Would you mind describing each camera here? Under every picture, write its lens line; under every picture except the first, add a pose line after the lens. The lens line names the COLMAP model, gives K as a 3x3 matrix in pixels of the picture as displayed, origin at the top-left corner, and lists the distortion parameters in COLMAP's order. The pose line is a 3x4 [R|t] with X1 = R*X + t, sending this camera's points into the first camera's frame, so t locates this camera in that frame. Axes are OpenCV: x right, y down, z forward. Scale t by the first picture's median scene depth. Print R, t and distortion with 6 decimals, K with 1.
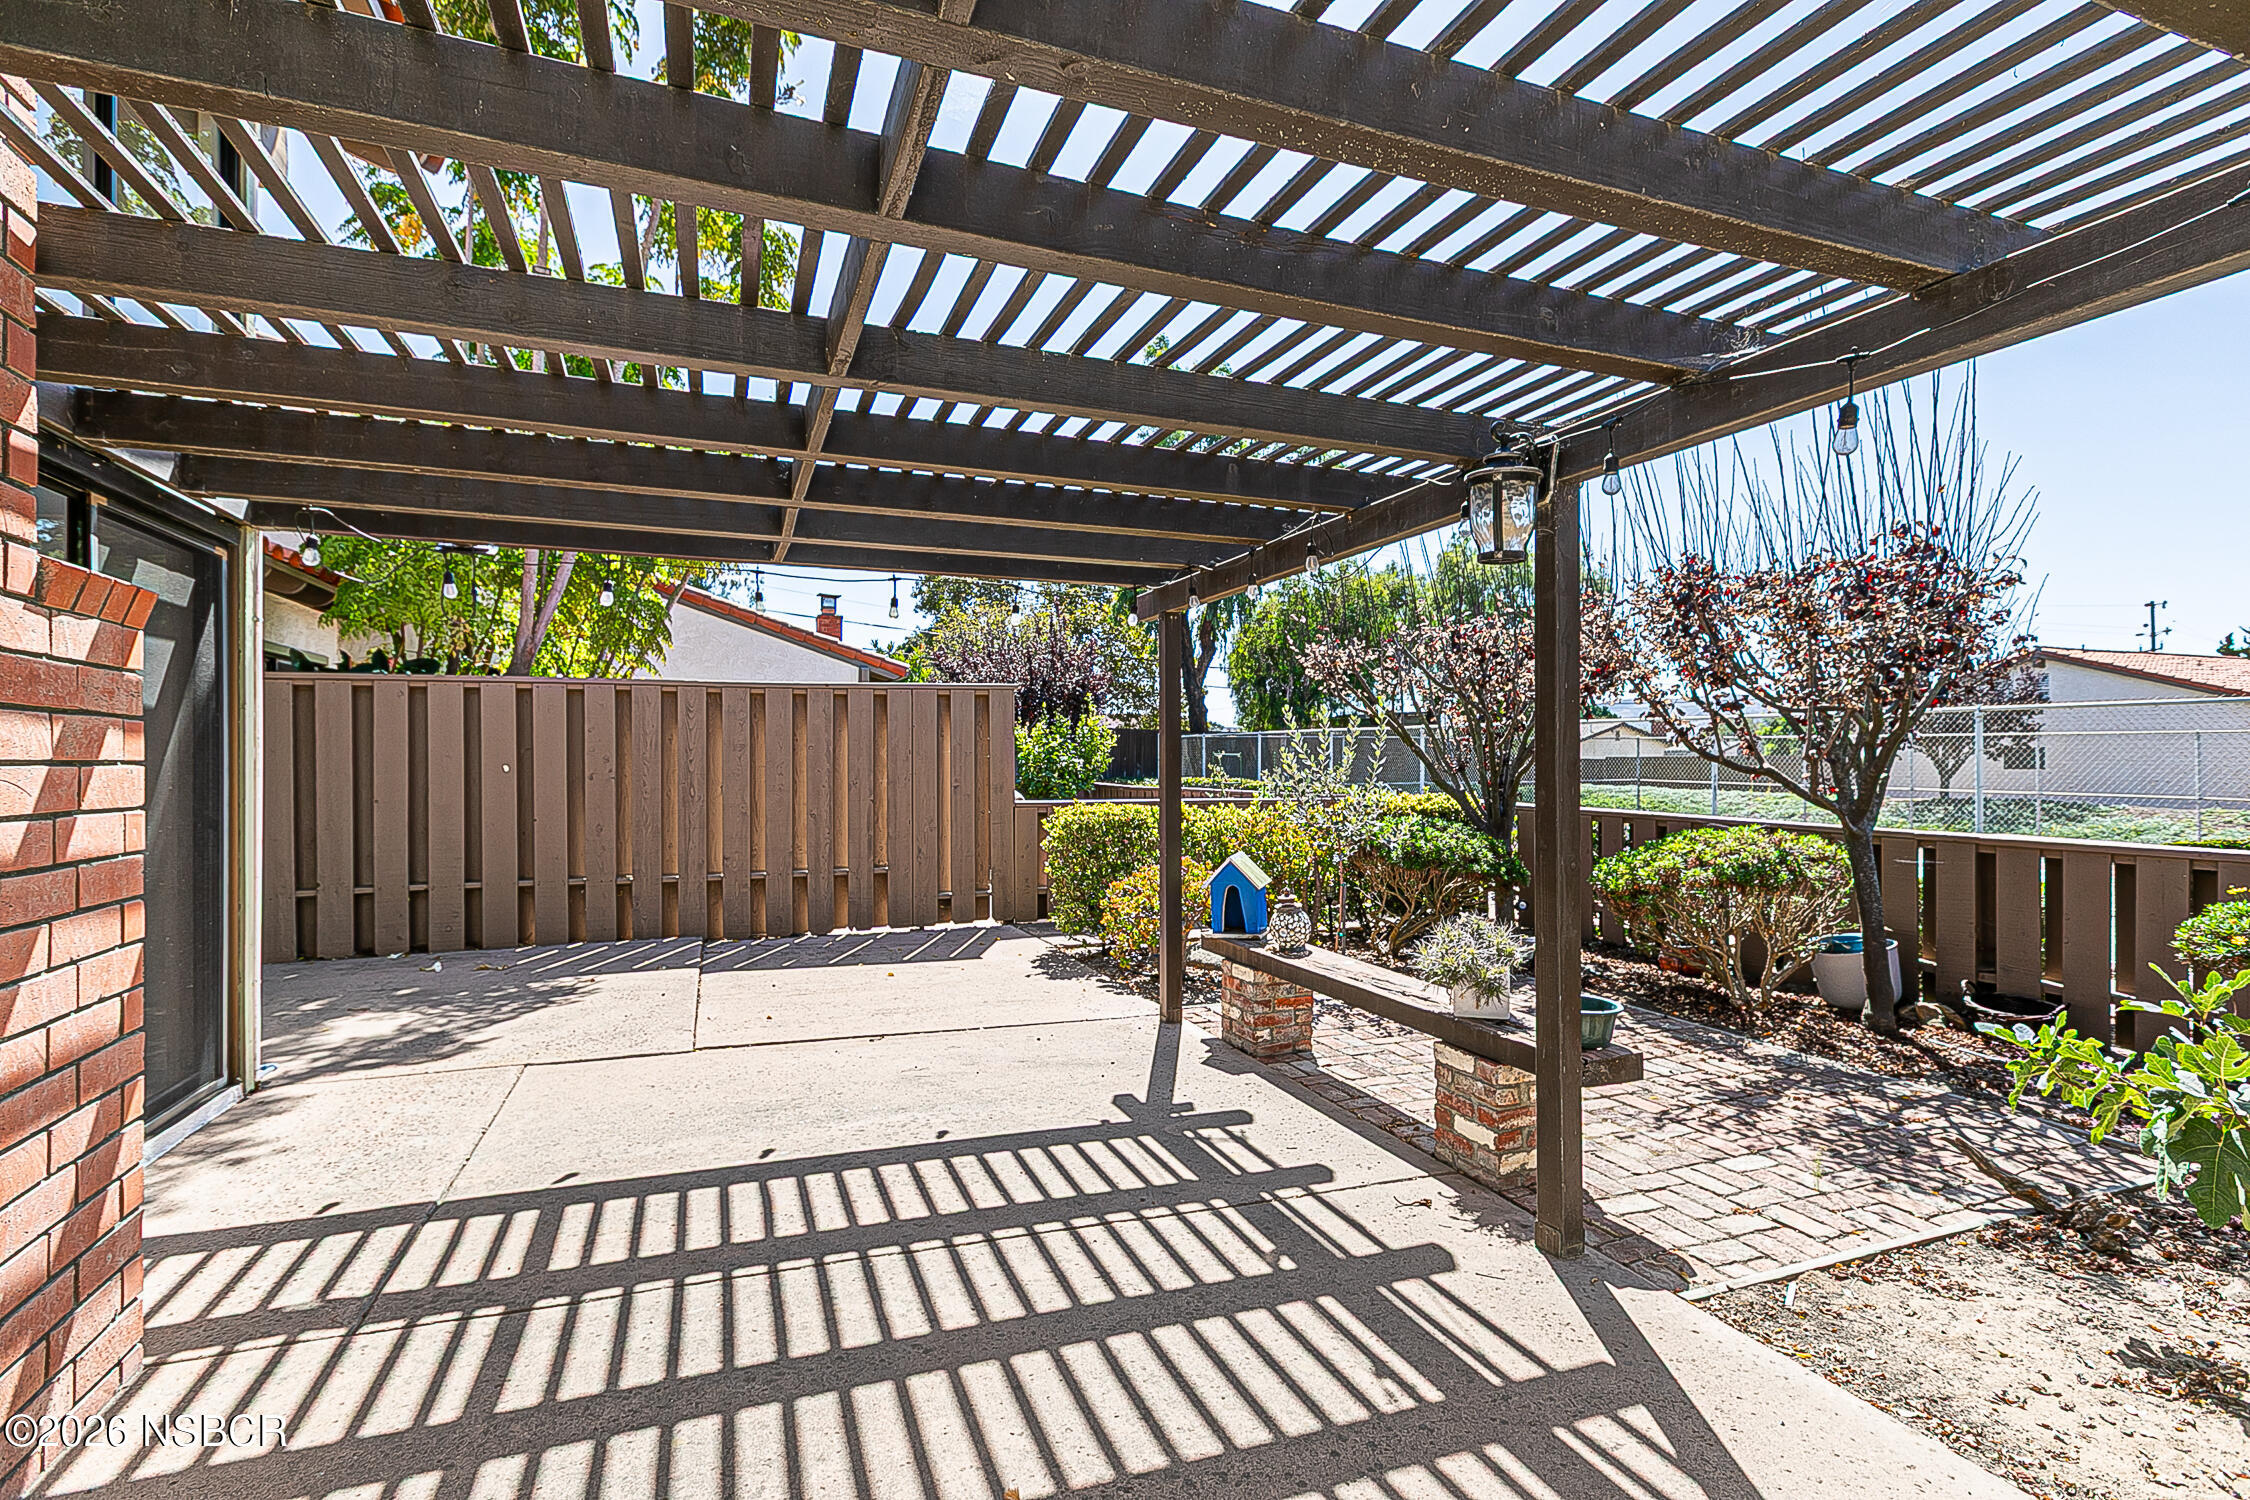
lens RADIAL K [[1057.2, 0, 1111.4], [0, 1057.2, 756.0], [0, 0, 1]] dist [0.001732, -0.000224]
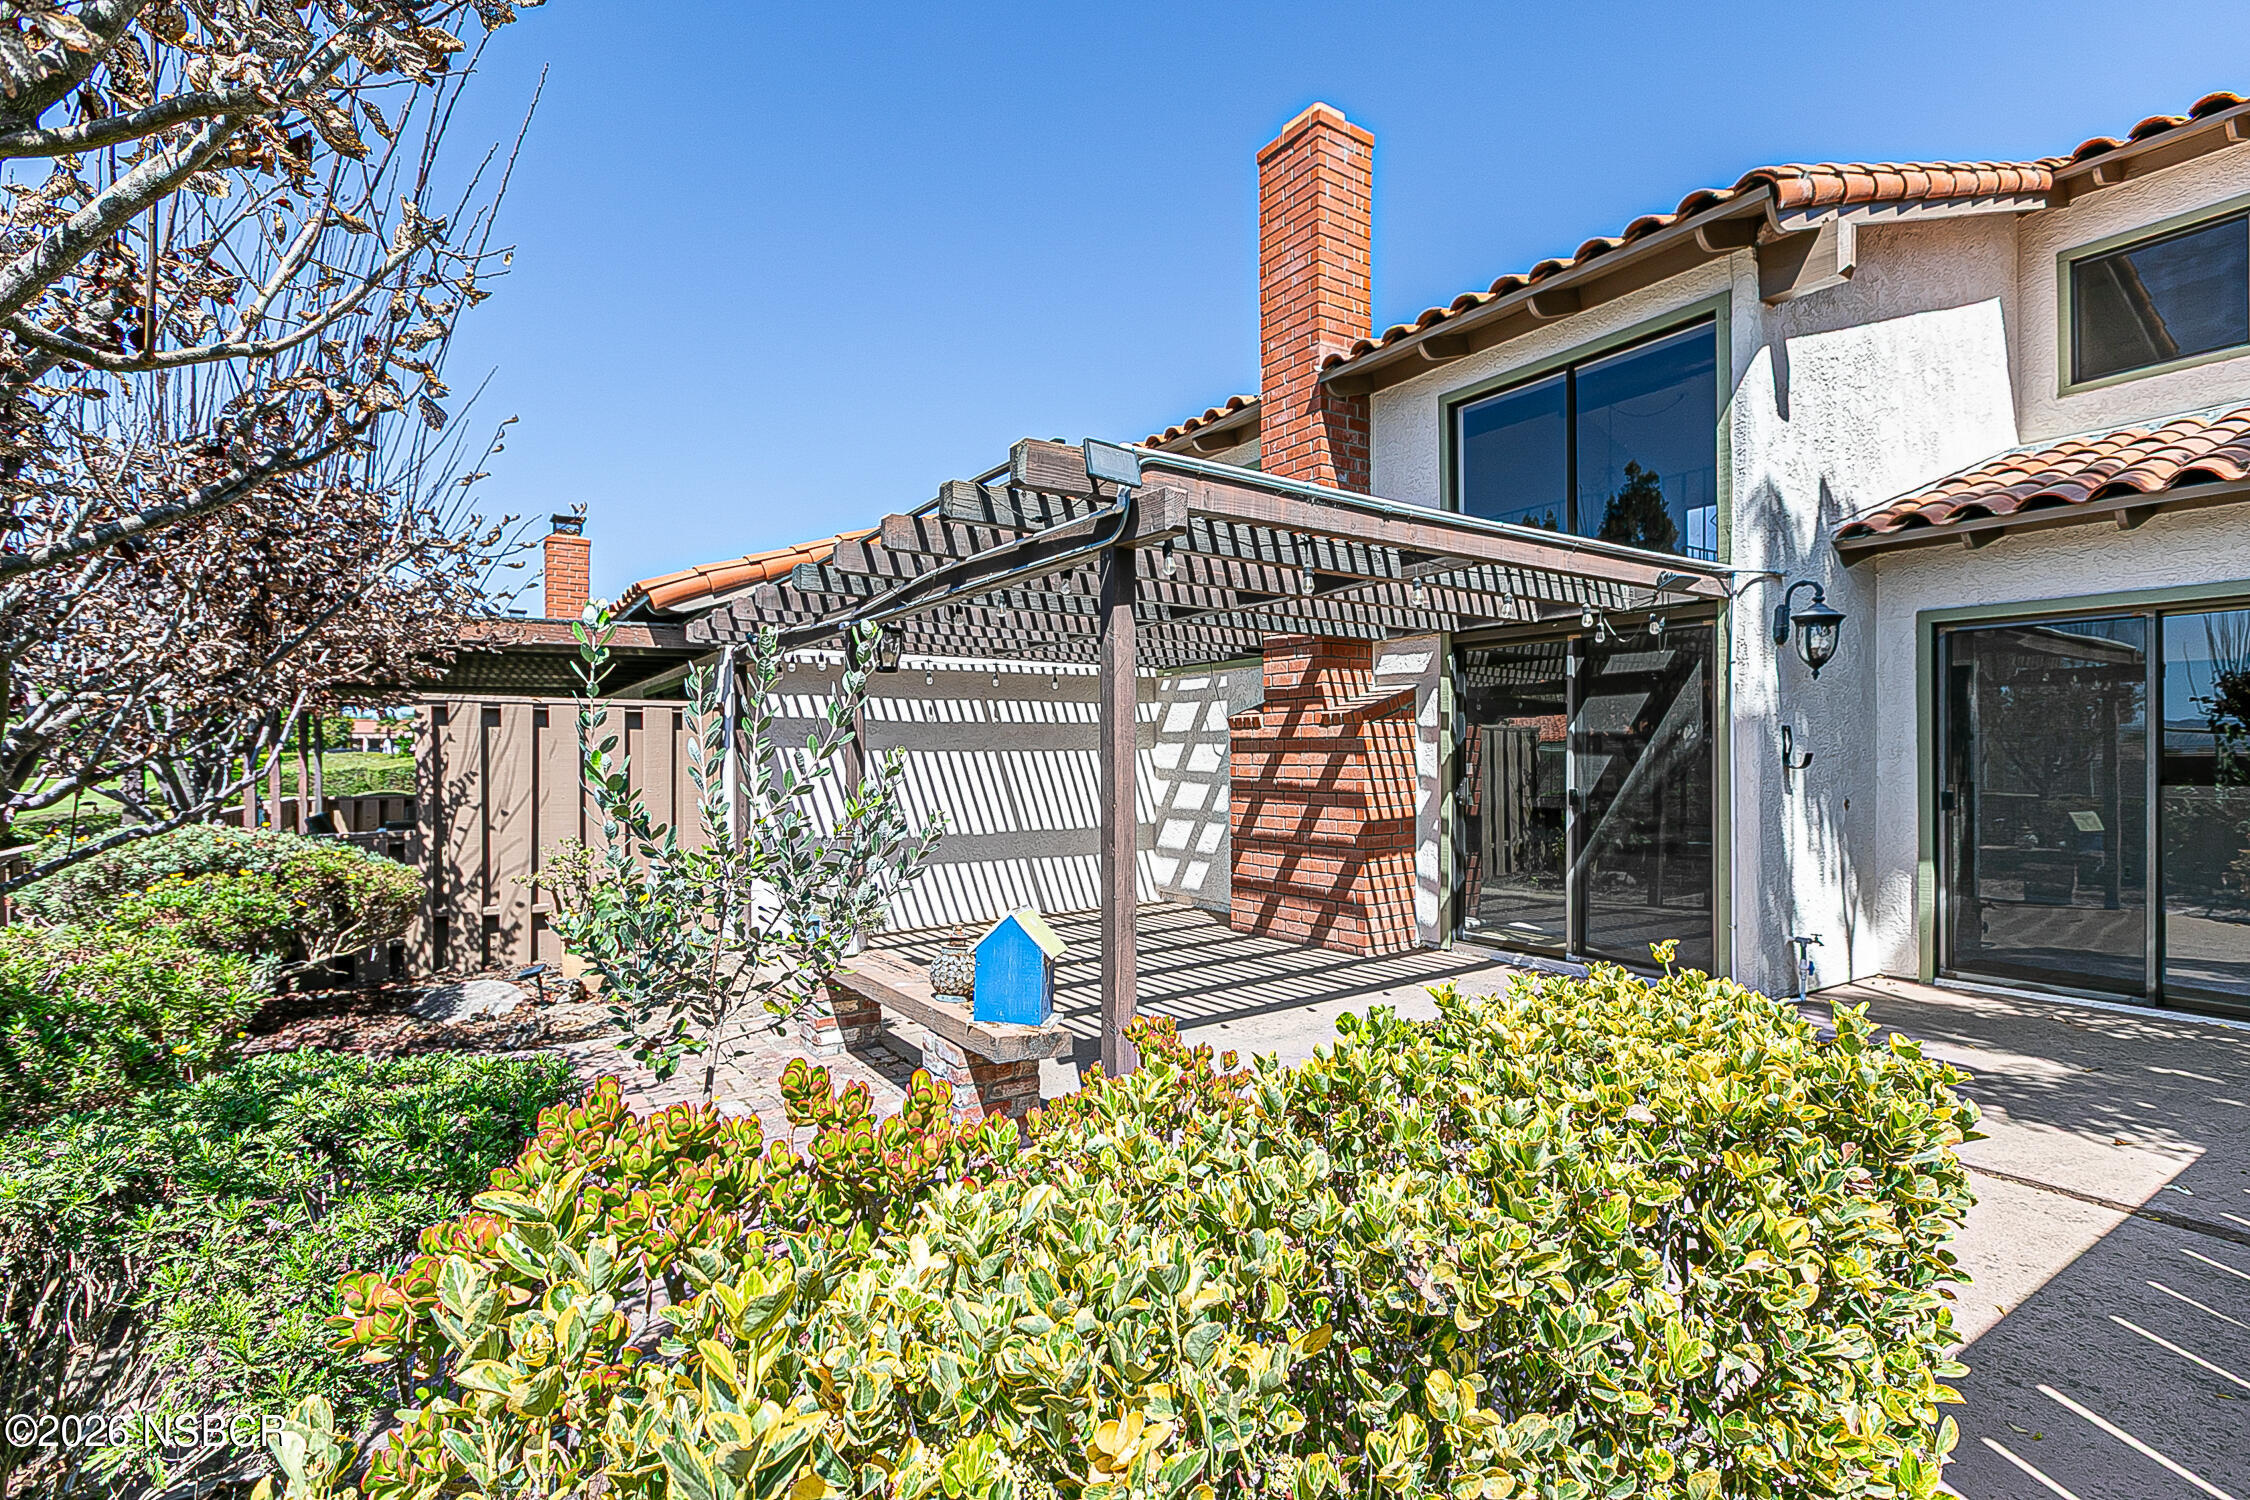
lens RADIAL K [[1030.4, 0, 1132.4], [0, 1030.4, 754.3], [0, 0, 1]] dist [-0.013276, -0.000787]
pose [[-0.974677, 0.006479, -0.223524, 0.296196], [0.006998, 0.999974, -0.001528, -0.012307], [0.223508, -0.003054, -0.974697, 2.519202]]
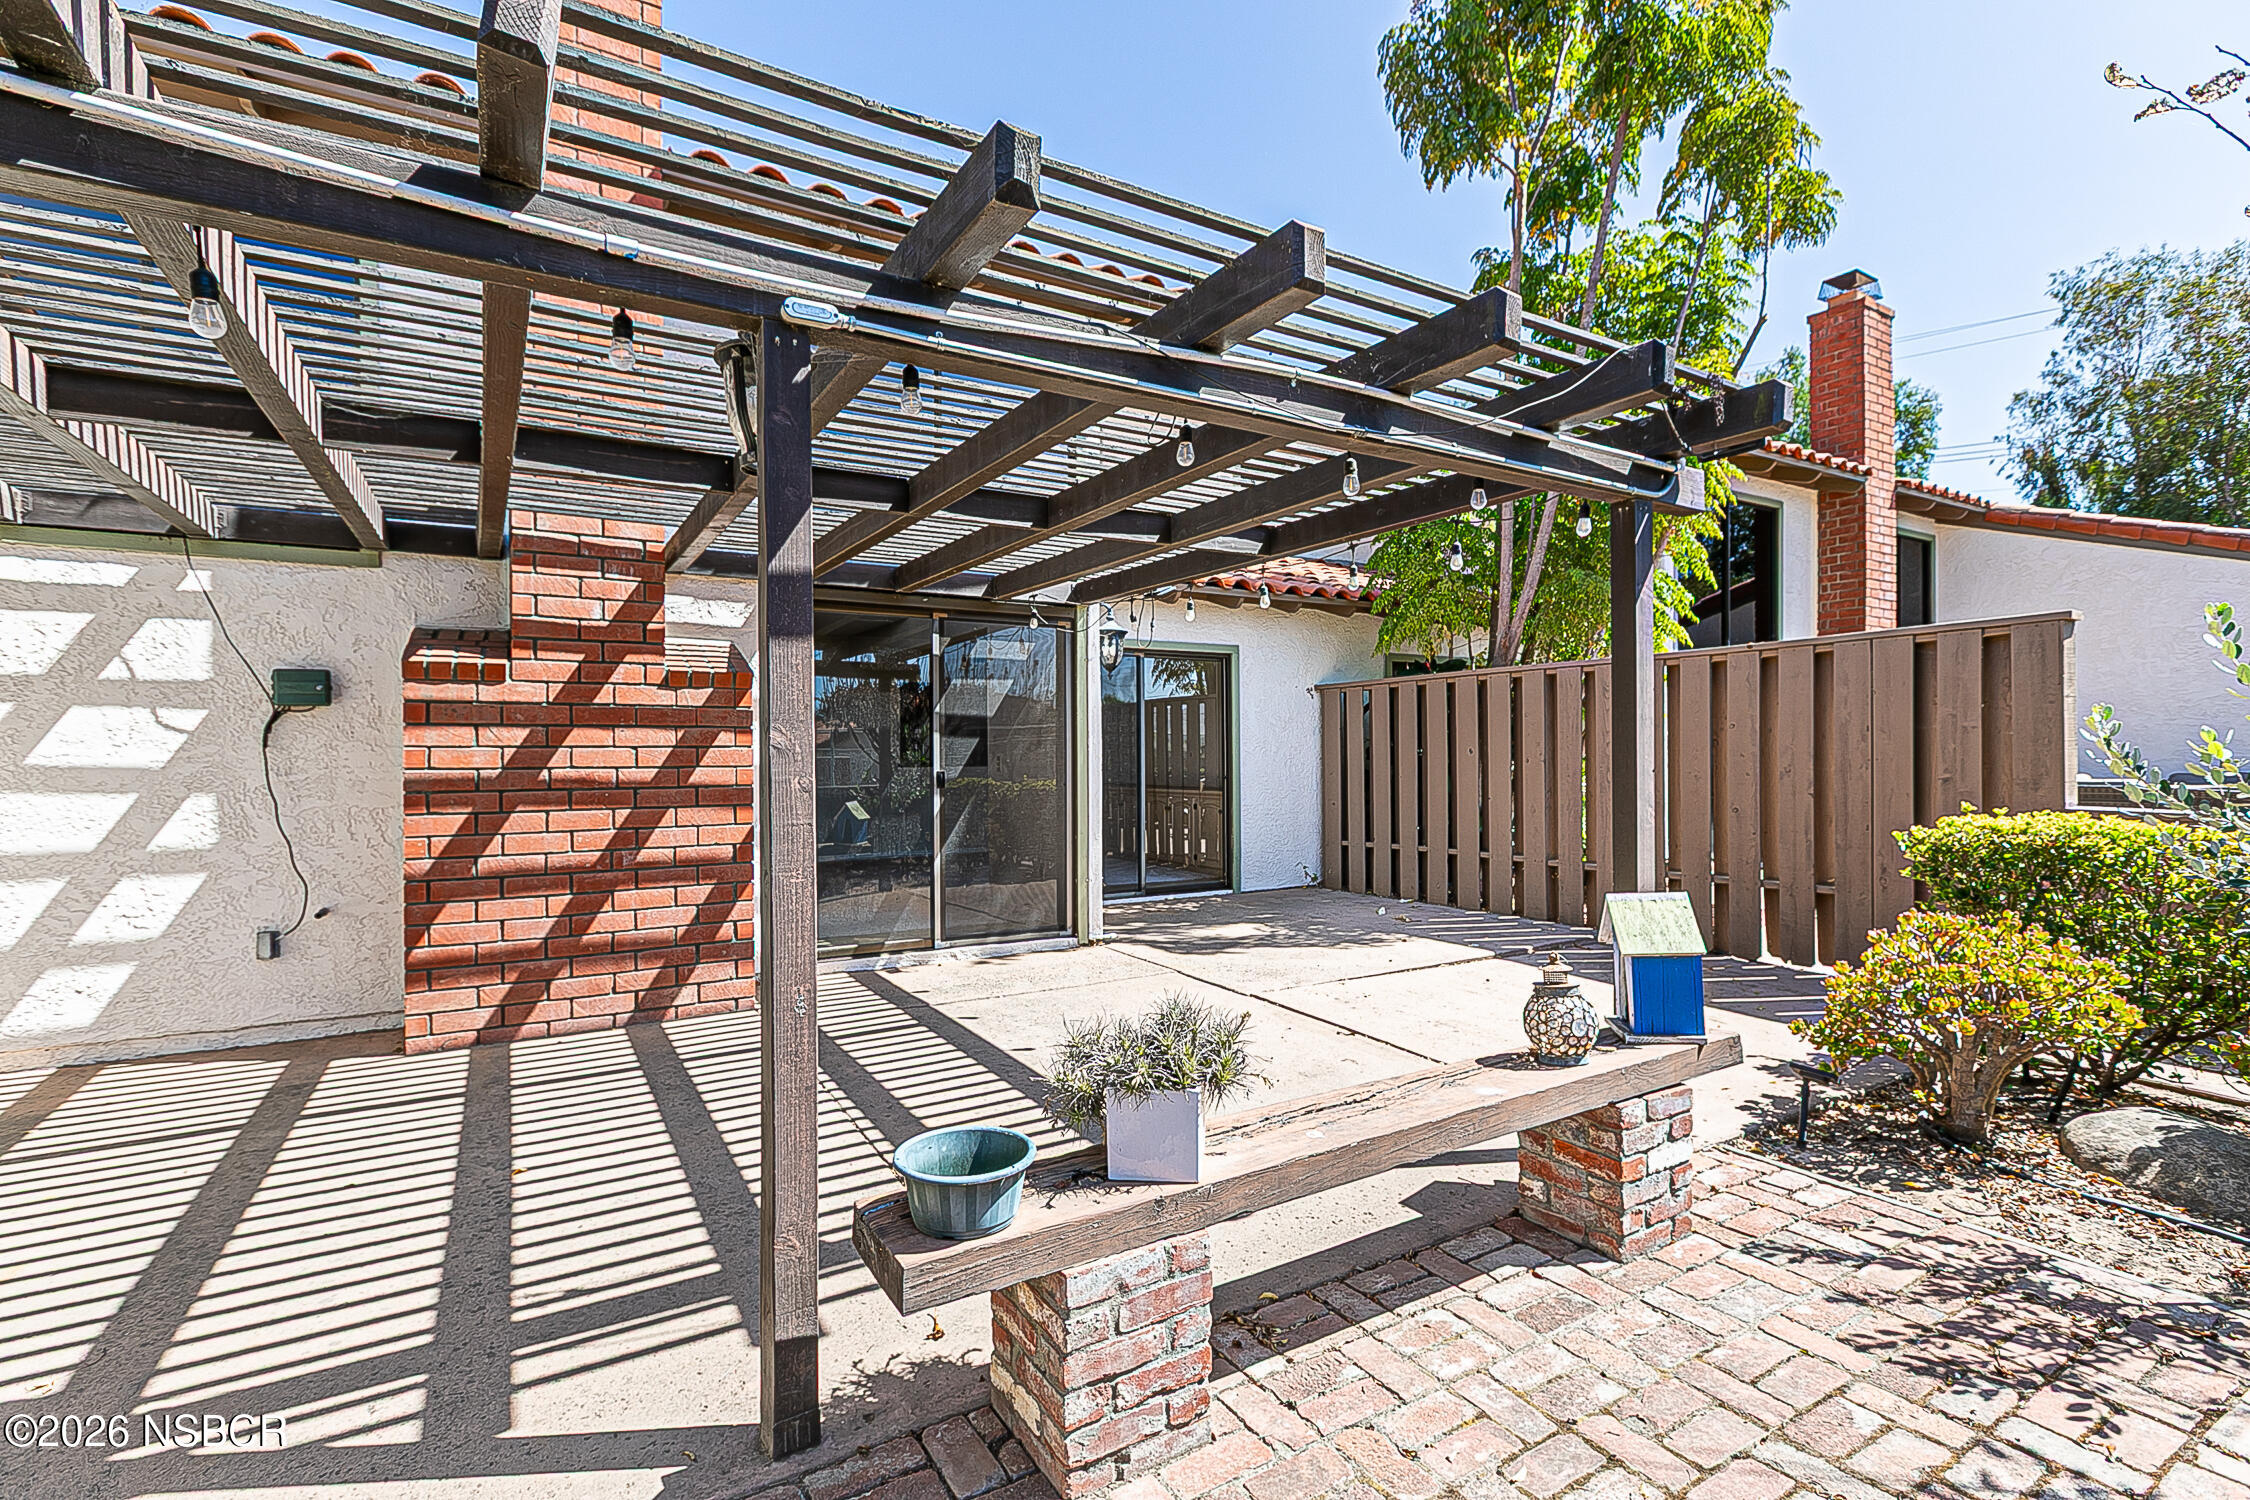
lens RADIAL K [[1030.4, 0, 1132.4], [0, 1030.4, 754.3], [0, 0, 1]] dist [-0.013276, -0.000787]
pose [[0.187092, 0.006501, -0.982321, 0.934118], [0.005297, 0.999957, 0.007627, 0.011218], [0.982328, -0.006630, 0.187049, 0.914872]]
